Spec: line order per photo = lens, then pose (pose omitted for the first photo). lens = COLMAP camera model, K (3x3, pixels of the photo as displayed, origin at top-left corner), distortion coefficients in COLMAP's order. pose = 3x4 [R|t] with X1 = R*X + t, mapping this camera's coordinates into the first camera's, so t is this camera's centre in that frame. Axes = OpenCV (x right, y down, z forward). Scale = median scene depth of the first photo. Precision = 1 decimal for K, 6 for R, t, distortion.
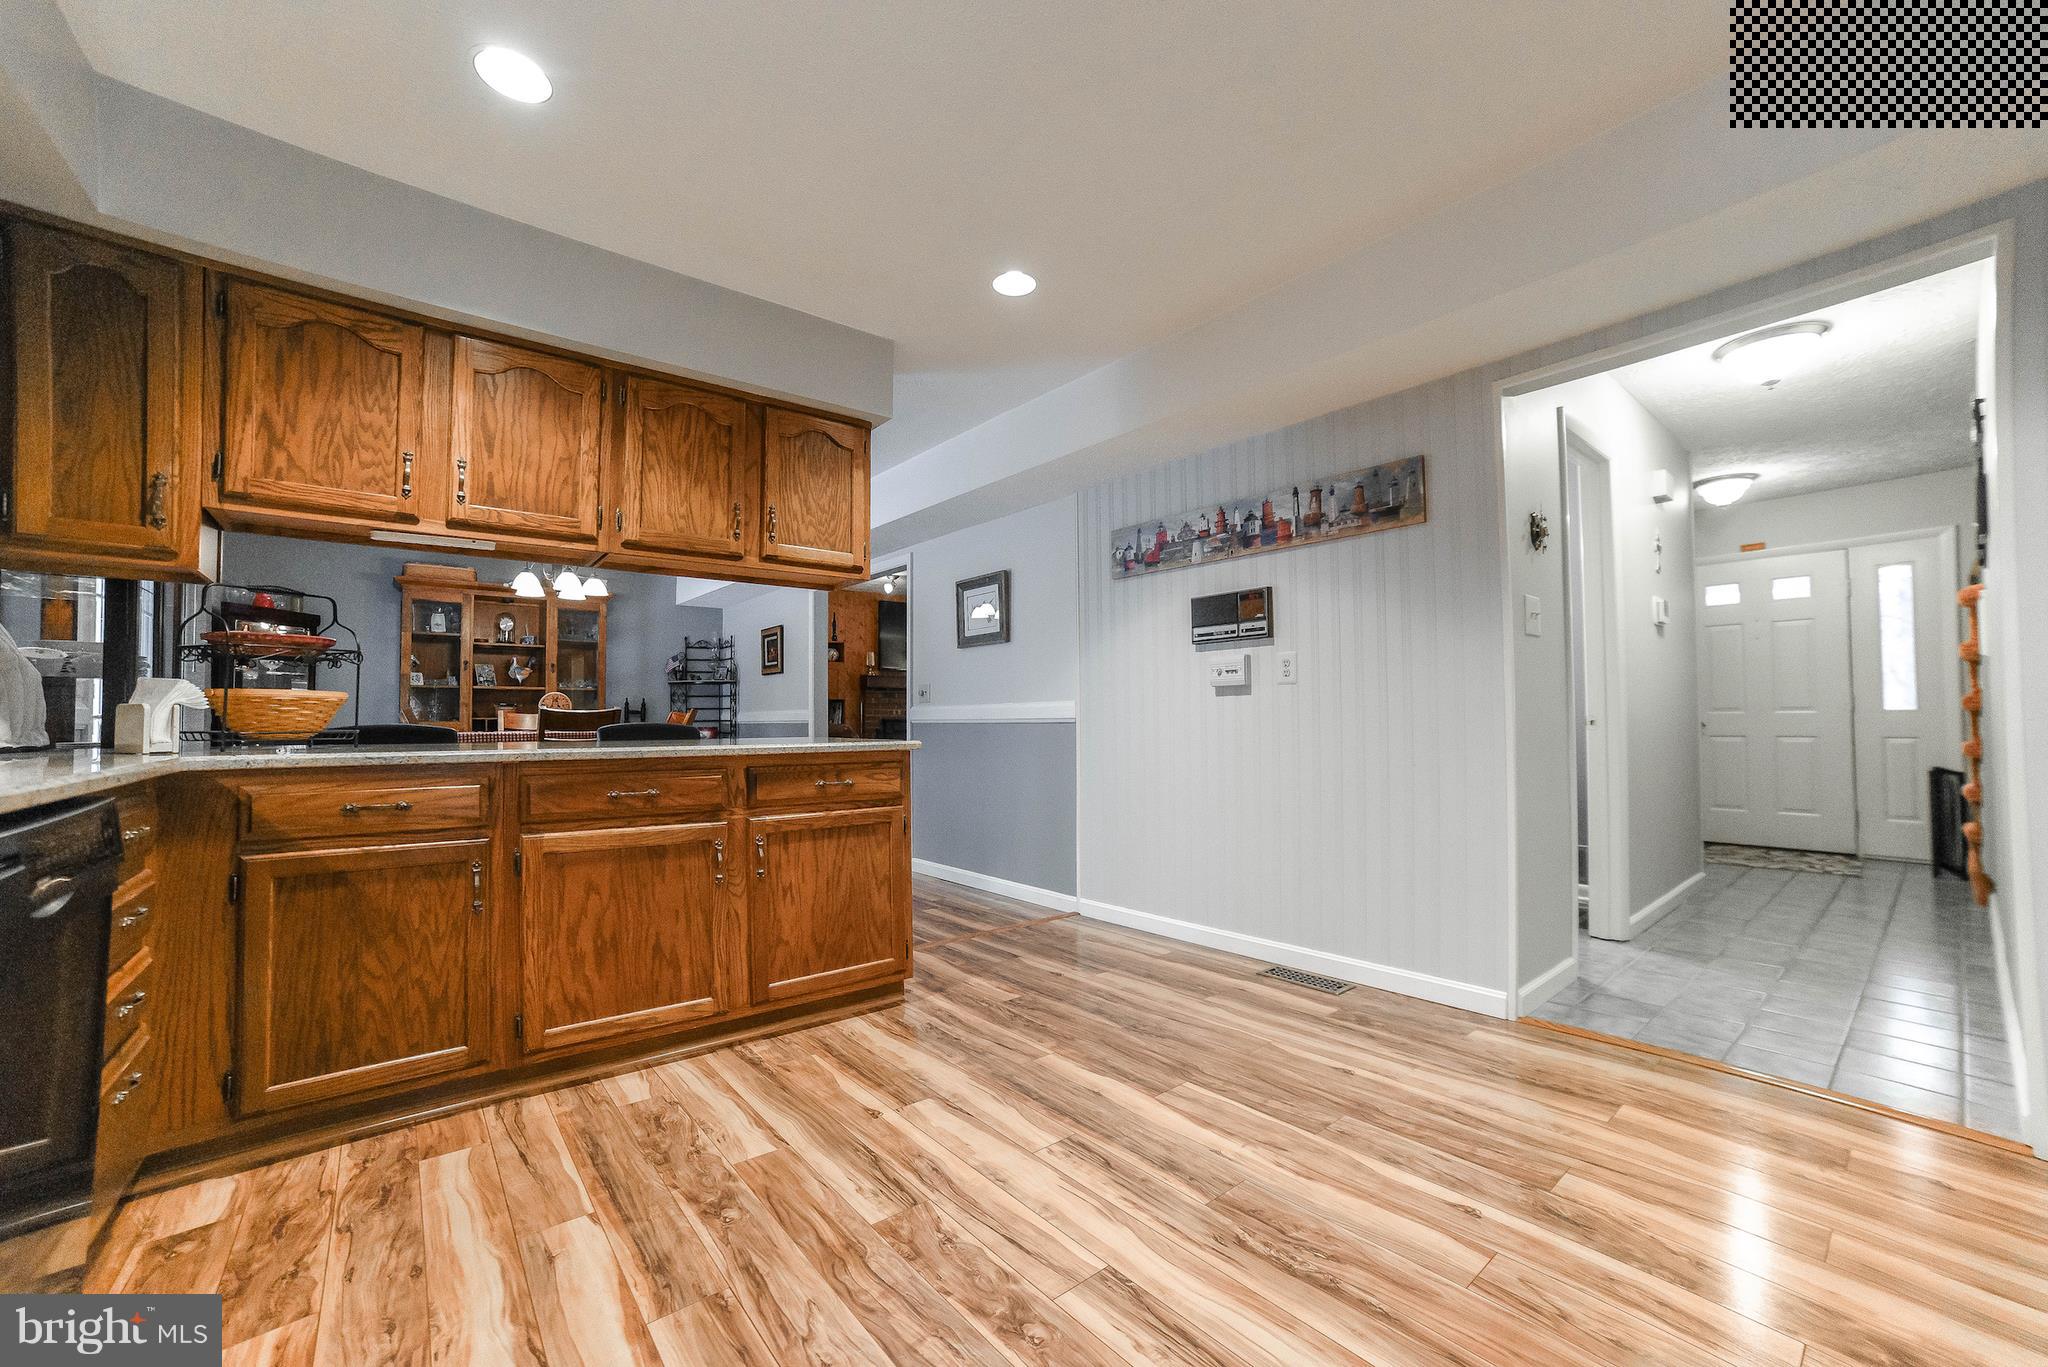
lens RADIAL K [[810.4, 0, 1030.8], [0, 810.4, 699.4], [0, 0, 1]] dist [-0.075769, 0.038004]
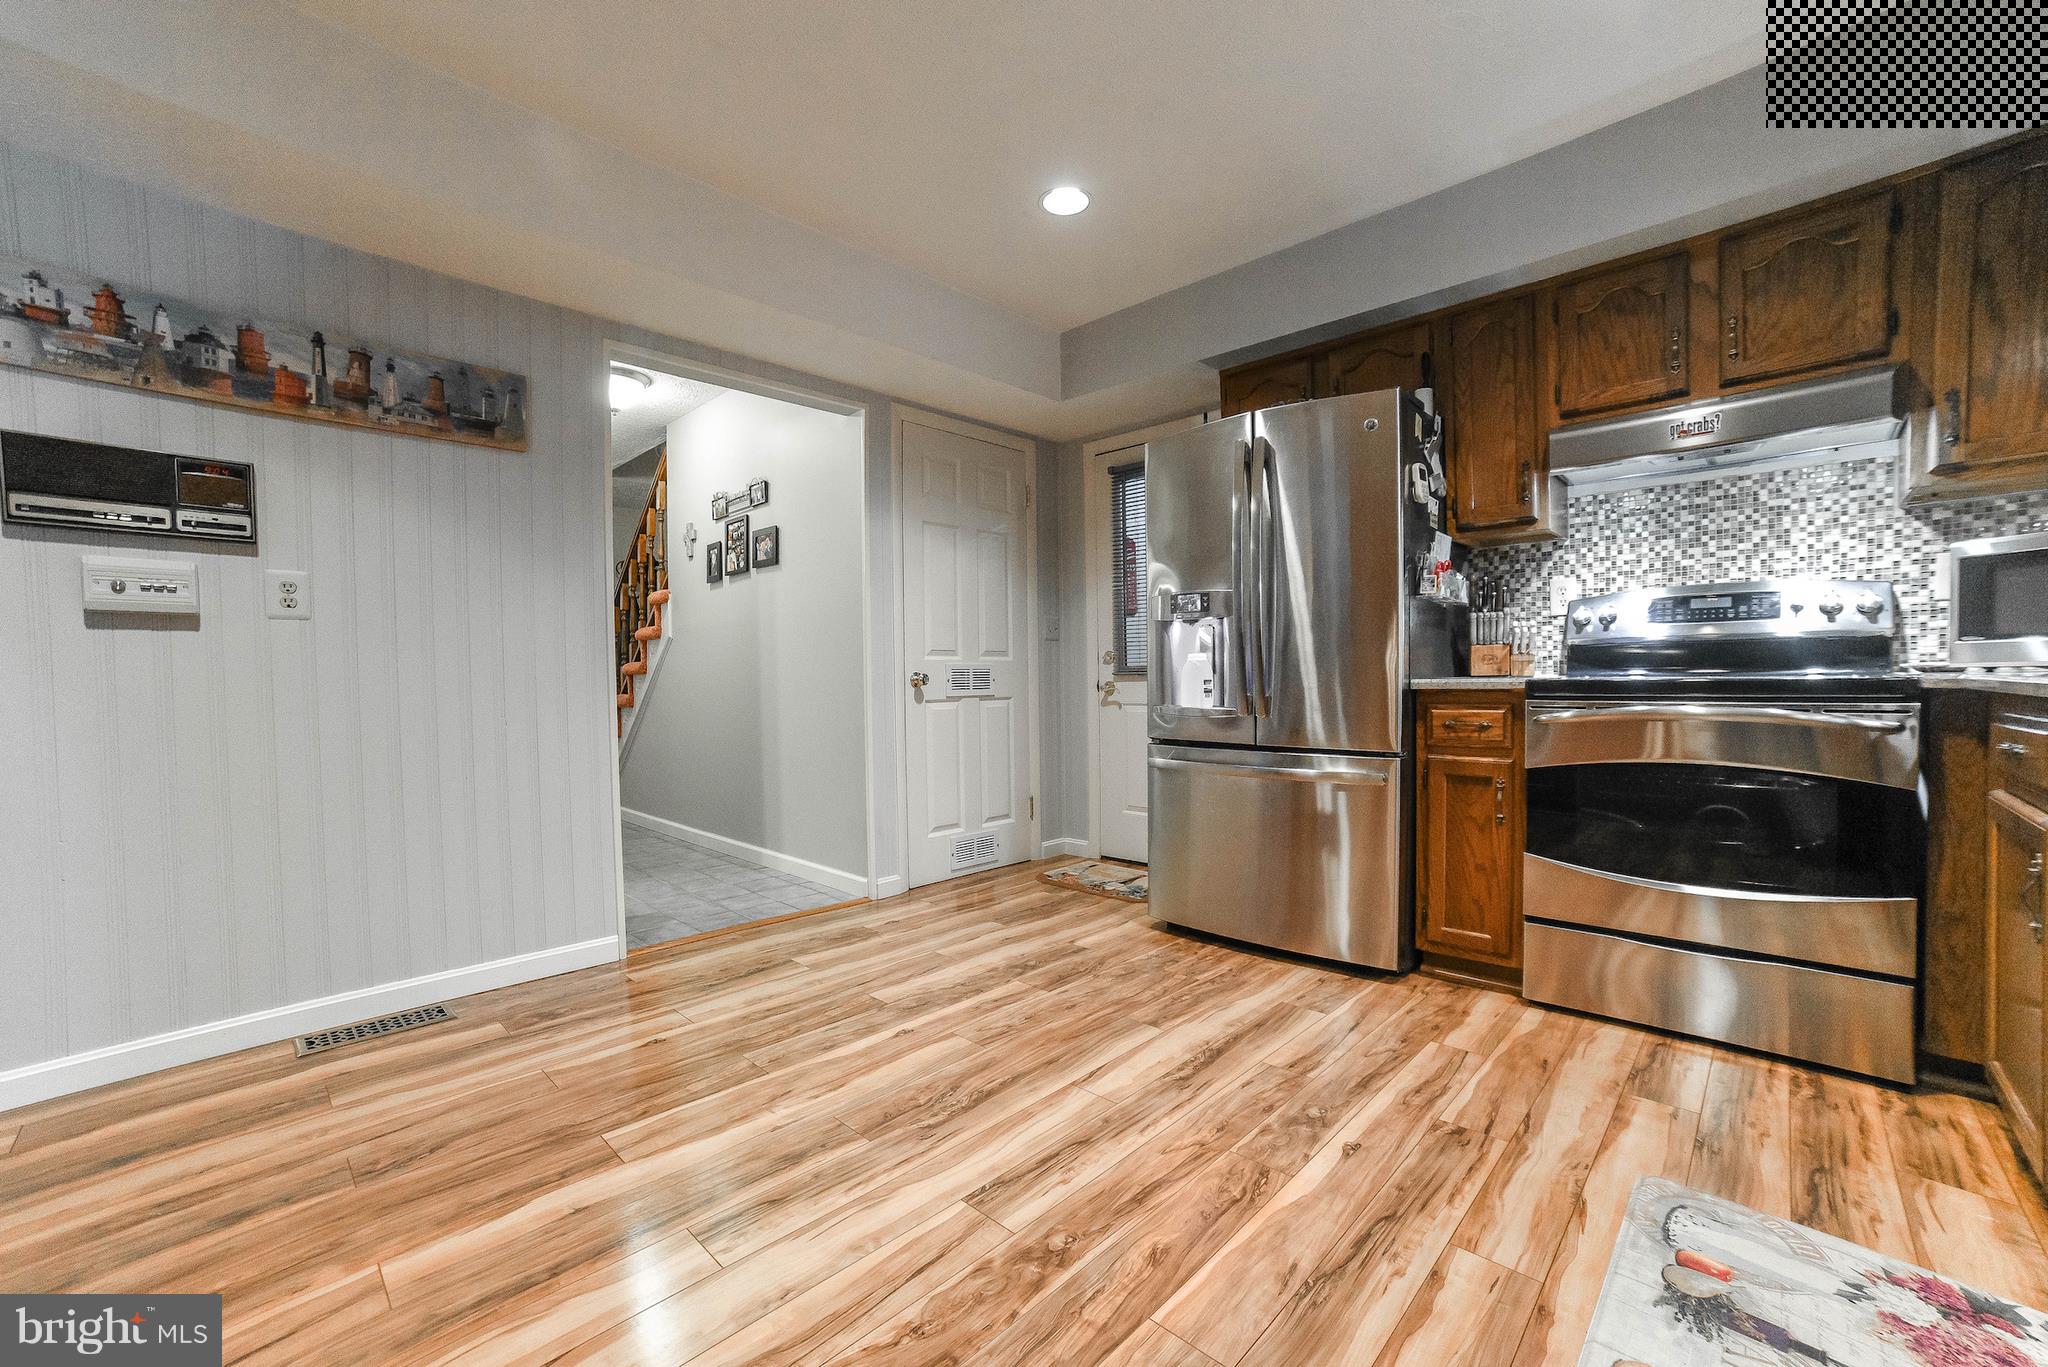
lens RADIAL K [[834.5, 0, 1019.6], [0, 834.5, 703.6], [0, 0, 1]] dist [-0.076555, 0.034947]
pose [[-0.103566, -0.019166, 0.994438, -0.523598], [-0.012862, 0.999757, 0.017929, 0.040367], [-0.994539, -0.010933, -0.103787, 0.589639]]
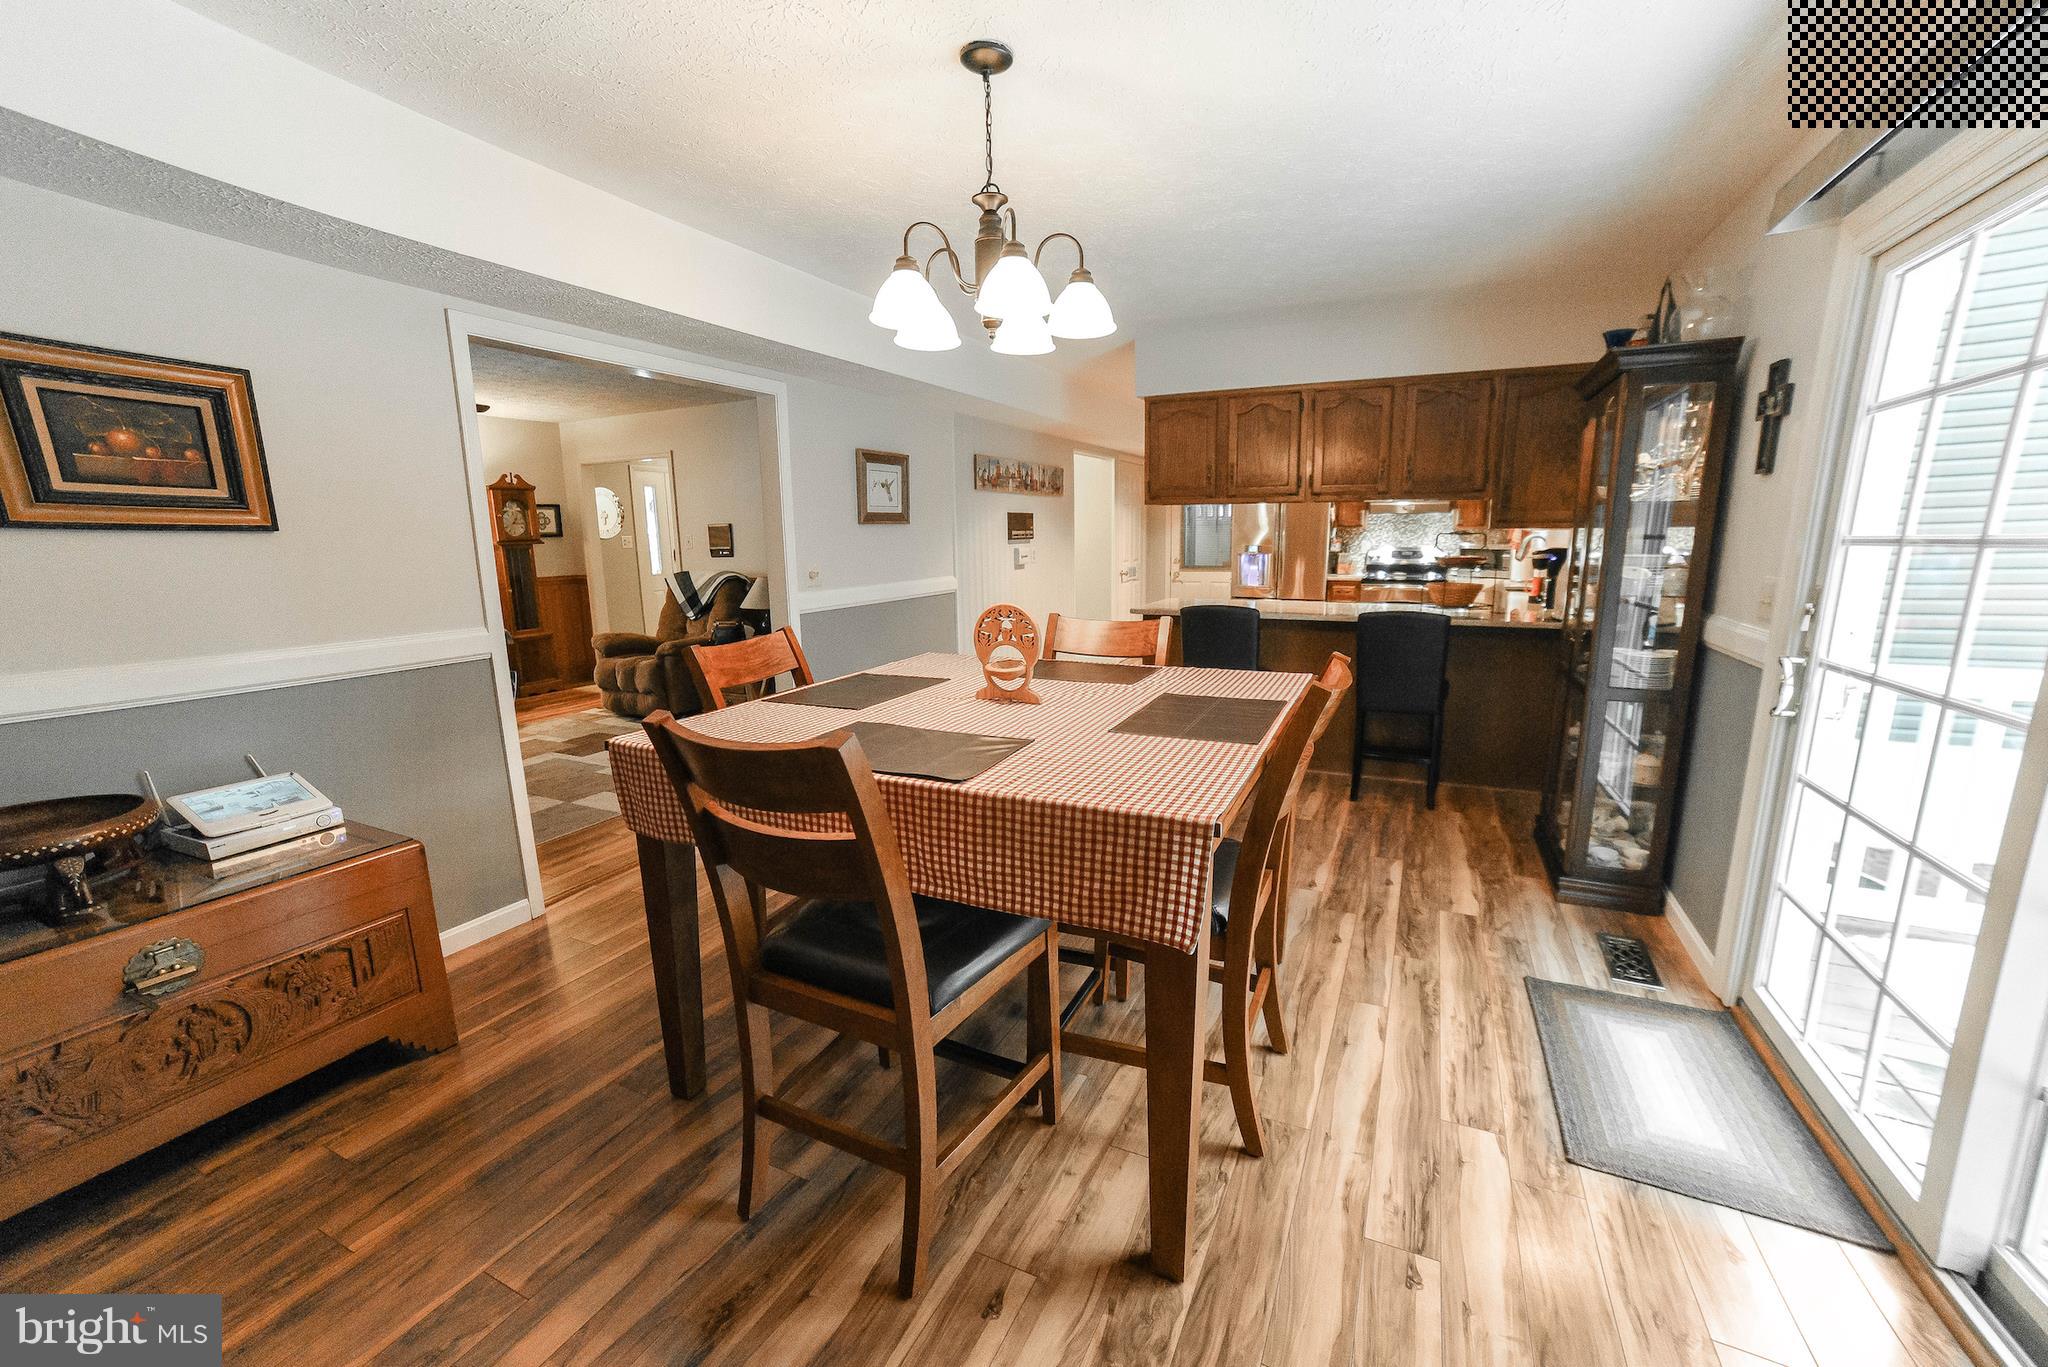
lens RADIAL K [[834.5, 0, 1019.6], [0, 834.5, 703.6], [0, 0, 1]] dist [-0.076555, 0.034947]
pose [[-0.407687, -0.168999, 0.897347, -2.065566], [-0.005382, 0.983151, 0.182713, -0.070203], [-0.913106, 0.069660, -0.401728, 2.432669]]
